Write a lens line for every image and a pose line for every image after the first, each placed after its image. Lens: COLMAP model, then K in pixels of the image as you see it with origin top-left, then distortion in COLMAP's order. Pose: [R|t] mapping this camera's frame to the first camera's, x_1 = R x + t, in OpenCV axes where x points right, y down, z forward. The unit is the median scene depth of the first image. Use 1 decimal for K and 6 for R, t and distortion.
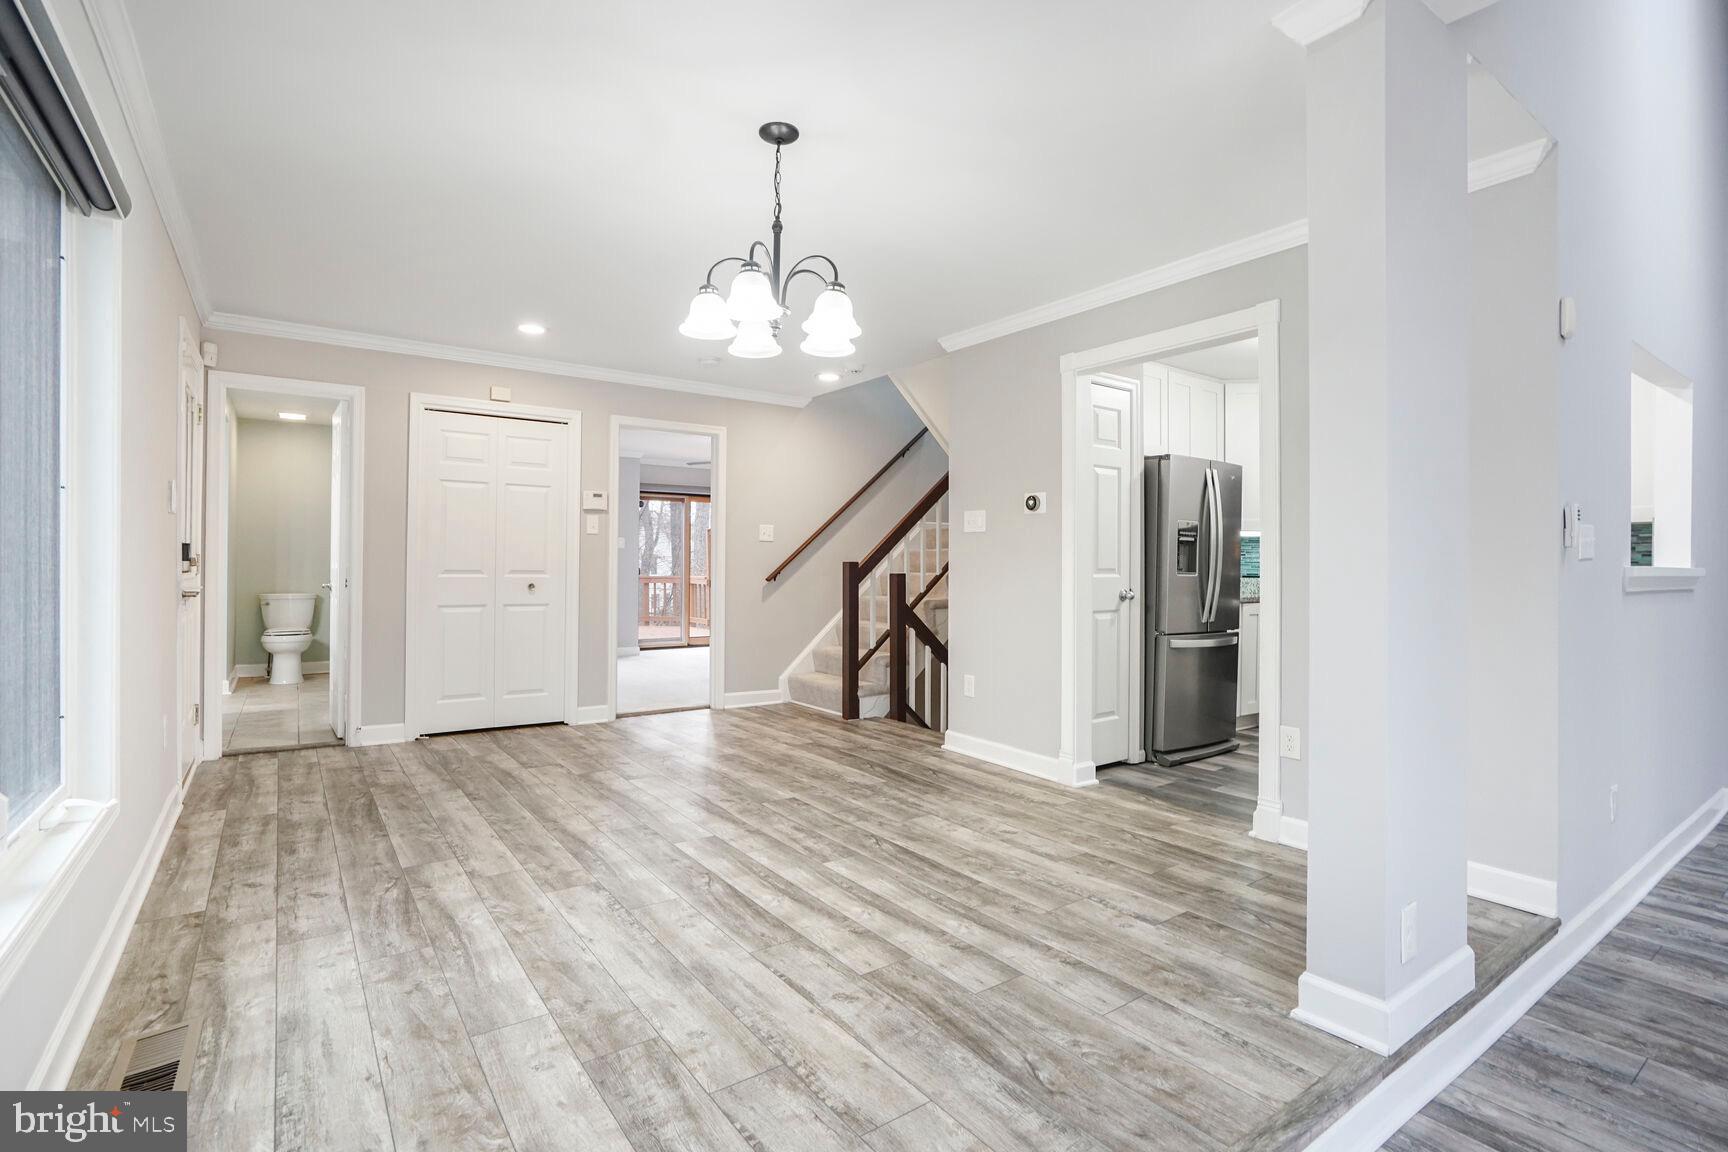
lens RADIAL K [[804.5, 0, 857.2], [0, 804.5, 579.5], [0, 0, 1]] dist [-0.026379, 0.019753]
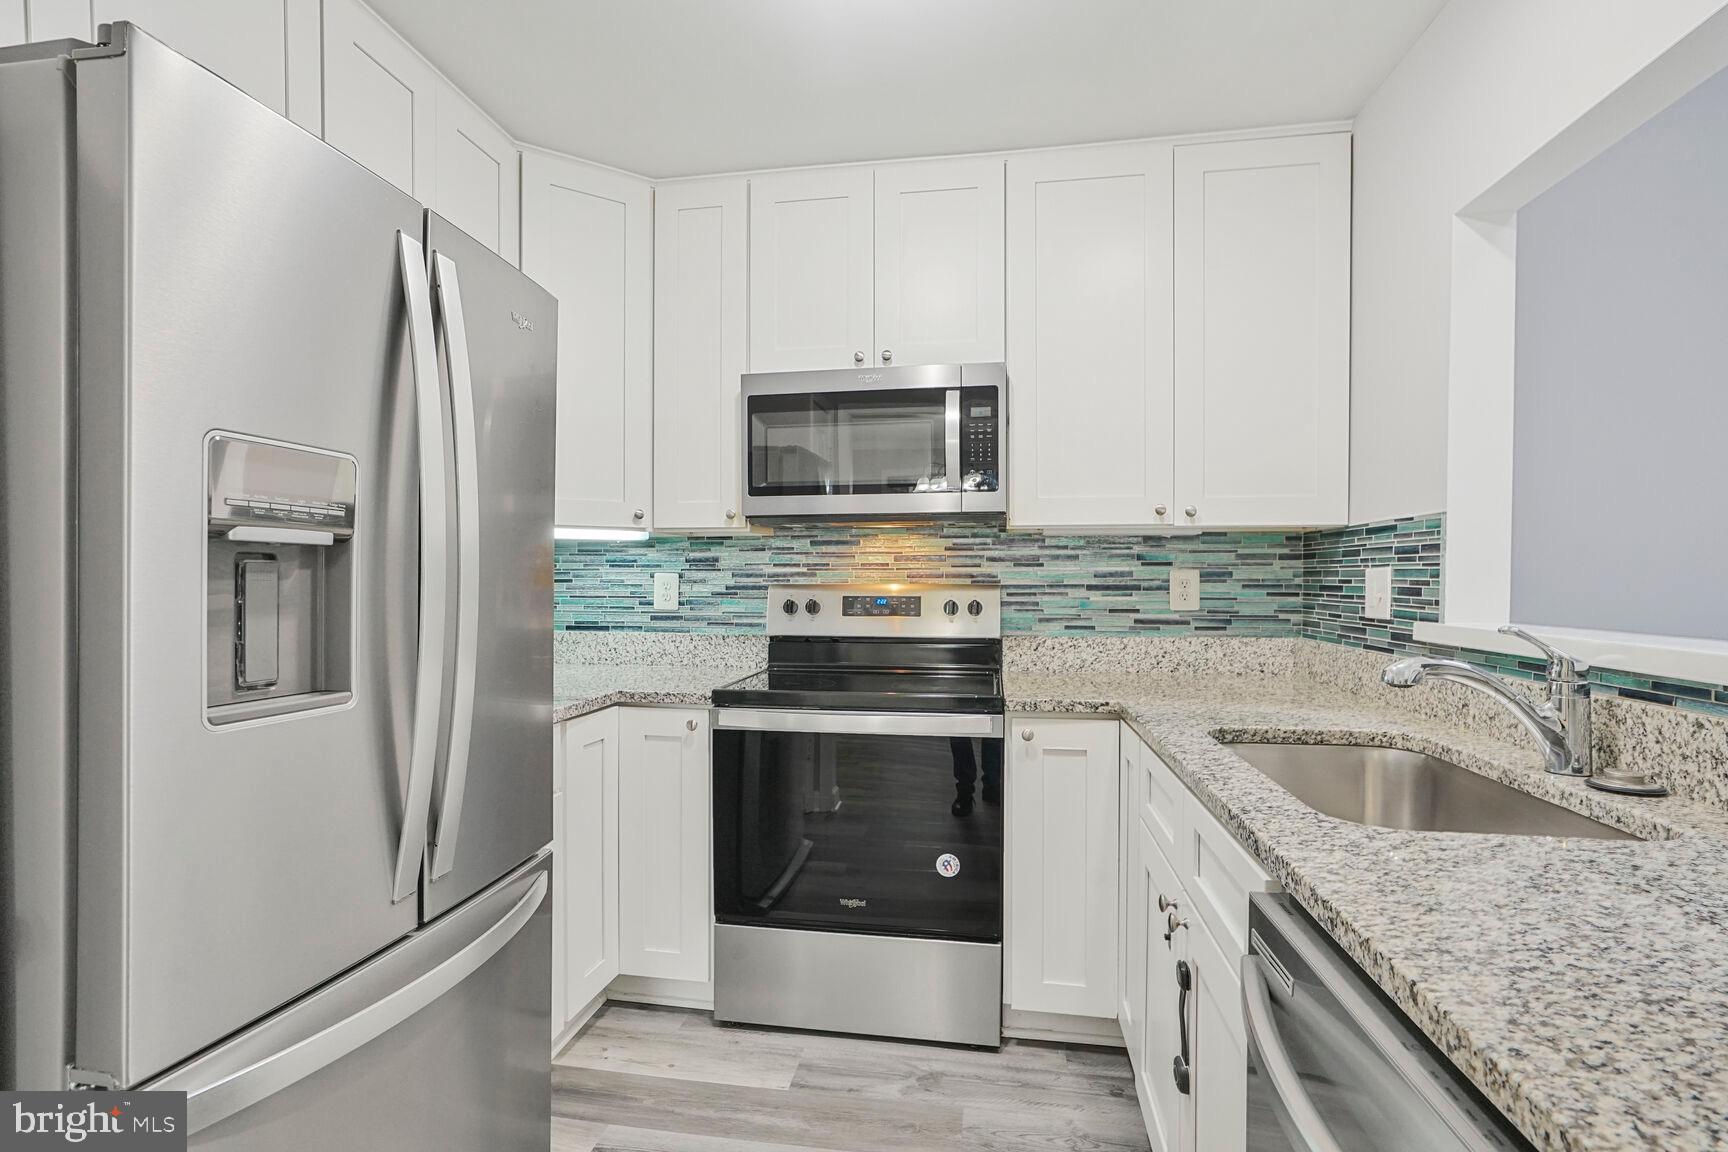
lens RADIAL K [[804.5, 0, 857.2], [0, 804.5, 579.5], [0, 0, 1]] dist [-0.026379, 0.019753]
pose [[0.698117, -0.007855, 0.715941, 0.357939], [0.017334, 0.999832, -0.005932, -0.034386], [-0.715774, 0.016552, 0.698136, 0.738140]]
